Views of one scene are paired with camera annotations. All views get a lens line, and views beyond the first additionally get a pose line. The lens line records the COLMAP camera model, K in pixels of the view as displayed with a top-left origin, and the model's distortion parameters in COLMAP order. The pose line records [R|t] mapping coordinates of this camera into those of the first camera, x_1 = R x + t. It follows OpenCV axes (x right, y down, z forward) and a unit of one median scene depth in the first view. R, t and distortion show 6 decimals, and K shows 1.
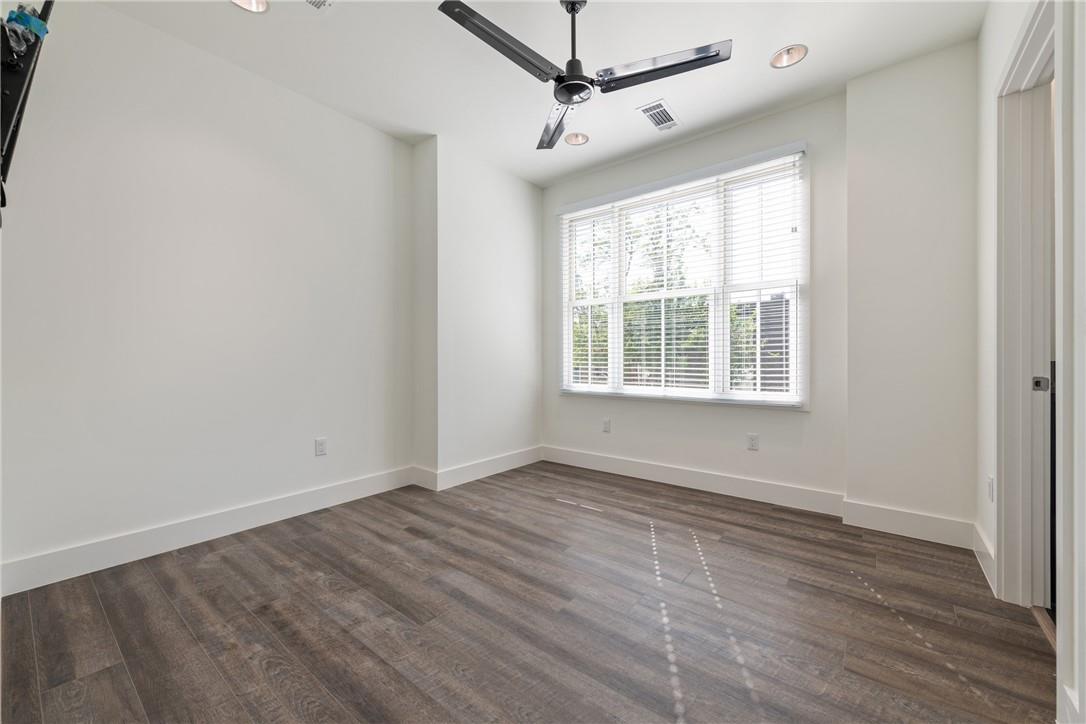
lens RADIAL K [[427.0, 0, 540.8], [0, 427.0, 363.2], [0, 0, 1]] dist [0.000935, -0.000183]
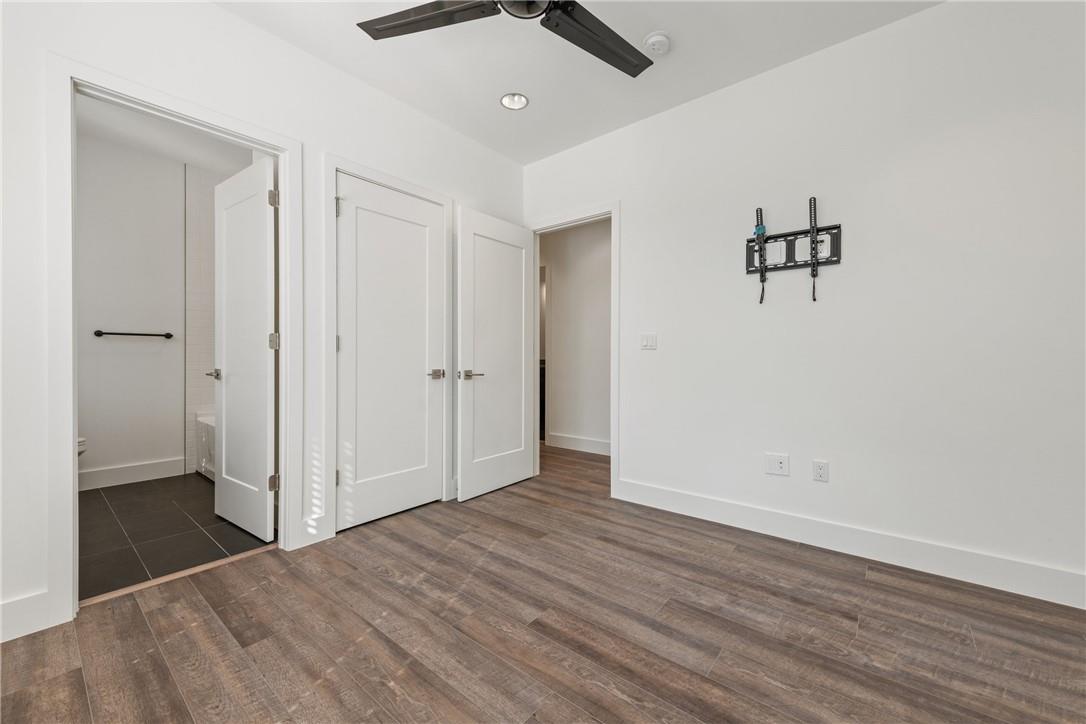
lens RADIAL K [[427.0, 0, 540.8], [0, 427.0, 363.2], [0, 0, 1]] dist [0.000935, -0.000183]
pose [[-0.999777, -0.001775, 0.021020, 0.038369], [-0.001202, 0.999629, 0.027213, -0.031544], [-0.021061, 0.027182, -0.999409, 1.935732]]
